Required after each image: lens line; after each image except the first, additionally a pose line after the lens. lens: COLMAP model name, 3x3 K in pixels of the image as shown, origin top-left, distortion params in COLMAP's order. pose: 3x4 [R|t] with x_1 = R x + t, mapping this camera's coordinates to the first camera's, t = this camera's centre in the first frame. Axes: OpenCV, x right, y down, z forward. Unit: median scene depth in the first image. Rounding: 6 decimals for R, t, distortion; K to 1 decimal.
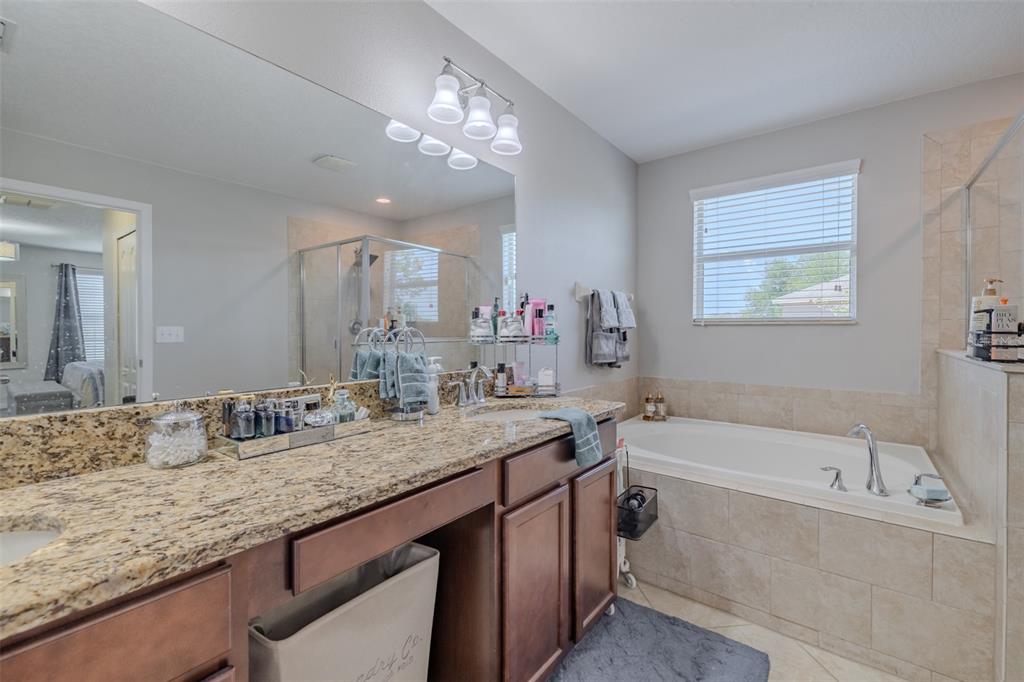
lens RADIAL K [[442.3, 0, 511.1], [0, 442.3, 334.4], [0, 0, 1]] dist [0.001175, -0.000423]
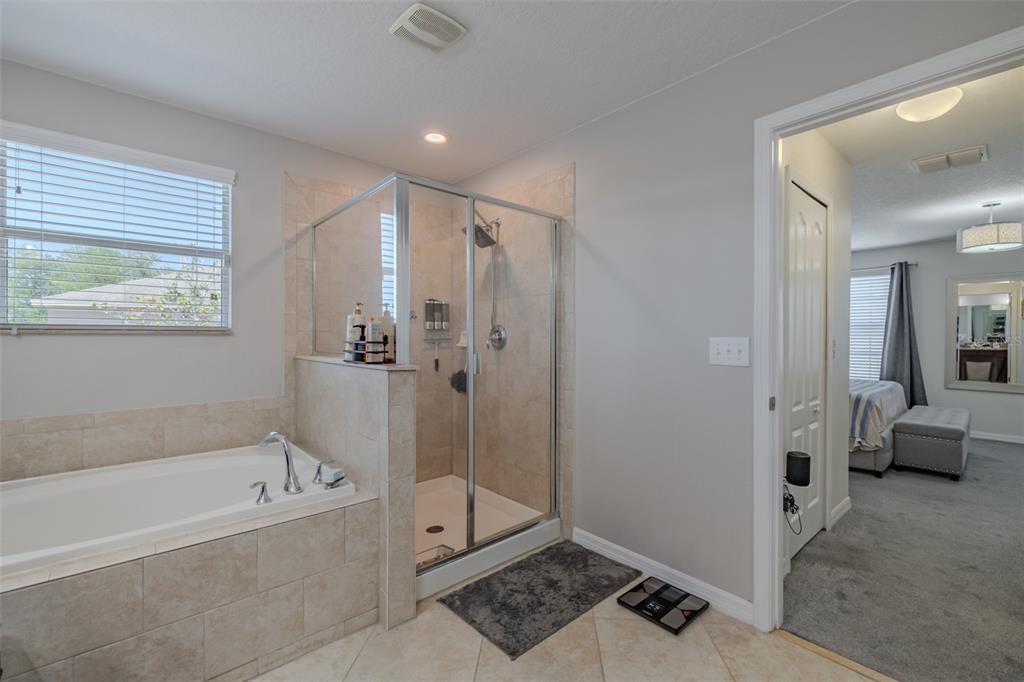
lens RADIAL K [[442.3, 0, 514.0], [0, 442.3, 339.3], [0, 0, 1]] dist [0.001175, -0.000423]
pose [[0.165725, -0.005428, 0.986157, -0.125170], [0.012579, 0.999915, 0.003390, -0.009289], [-0.986092, 0.011843, 0.165780, 0.247850]]
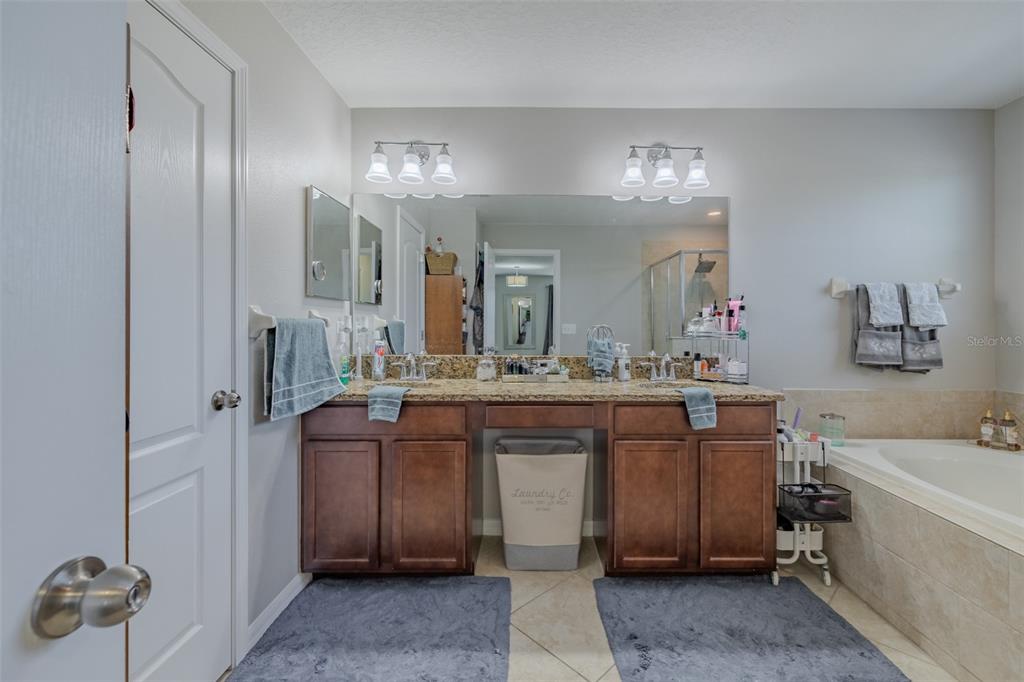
lens RADIAL K [[442.3, 0, 519.2], [0, 442.3, 330.2], [0, 0, 1]] dist [0.001175, -0.000423]
pose [[0.602797, 0.010168, -0.797830, 0.674509], [-0.013157, 0.999910, 0.002802, 0.002135], [0.797786, 0.008808, 0.602876, -0.171526]]
